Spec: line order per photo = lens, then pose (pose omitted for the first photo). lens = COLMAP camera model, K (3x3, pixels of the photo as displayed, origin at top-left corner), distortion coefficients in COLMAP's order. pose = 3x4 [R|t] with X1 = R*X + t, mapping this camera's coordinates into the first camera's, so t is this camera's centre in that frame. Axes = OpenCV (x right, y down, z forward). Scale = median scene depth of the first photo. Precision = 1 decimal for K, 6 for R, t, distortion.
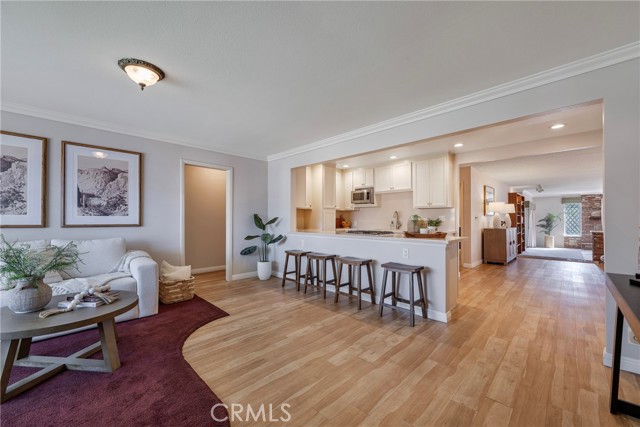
lens RADIAL K [[252.6, 0, 319.7], [0, 252.6, 217.9], [0, 0, 1]] dist [0.000367, 0.000131]
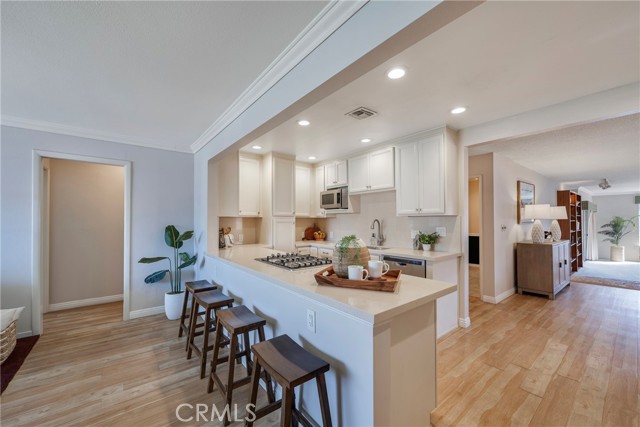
lens RADIAL K [[252.6, 0, 319.7], [0, 252.6, 217.9], [0, 0, 1]] dist [0.000367, 0.000131]
pose [[0.992968, -0.004044, -0.118310, 0.243537], [0.003323, 0.999975, -0.006289, -0.029126], [0.118333, 0.005852, 0.992957, 0.310178]]
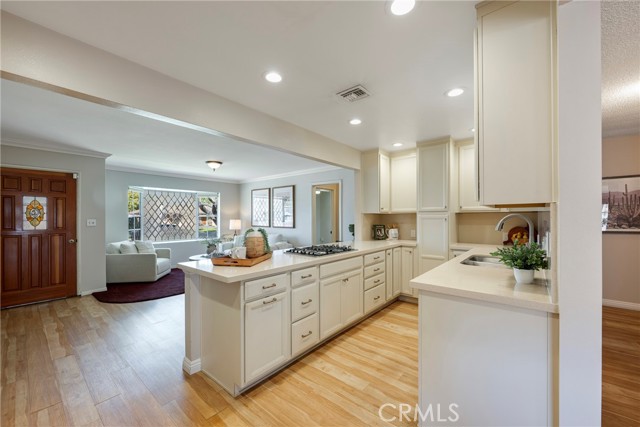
lens RADIAL K [[252.6, 0, 319.7], [0, 252.6, 217.9], [0, 0, 1]] dist [0.000367, 0.000131]
pose [[0.083474, 0.001832, -0.996508, 0.694829], [0.008831, 0.999958, 0.002578, -0.027167], [0.996471, -0.009015, 0.083454, 0.715464]]
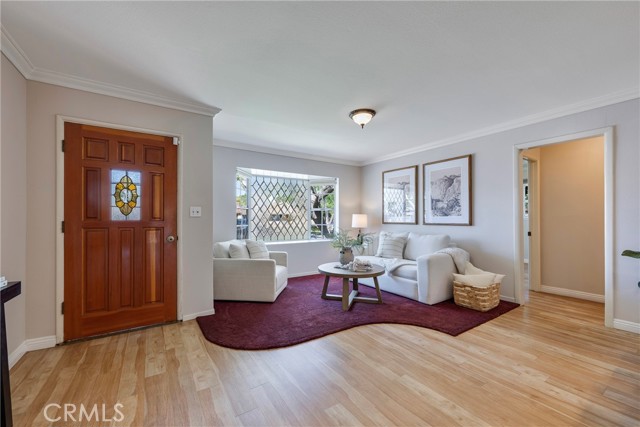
lens RADIAL K [[257.5, 0, 319.1], [0, 257.5, 219.4], [0, 0, 1]] dist [-0.000100, -0.000161]
pose [[-0.206525, -0.000325, -0.978441, 0.308931], [0.007032, 0.999974, -0.001817, 0.003280], [0.978416, -0.007255, -0.206517, 0.424315]]
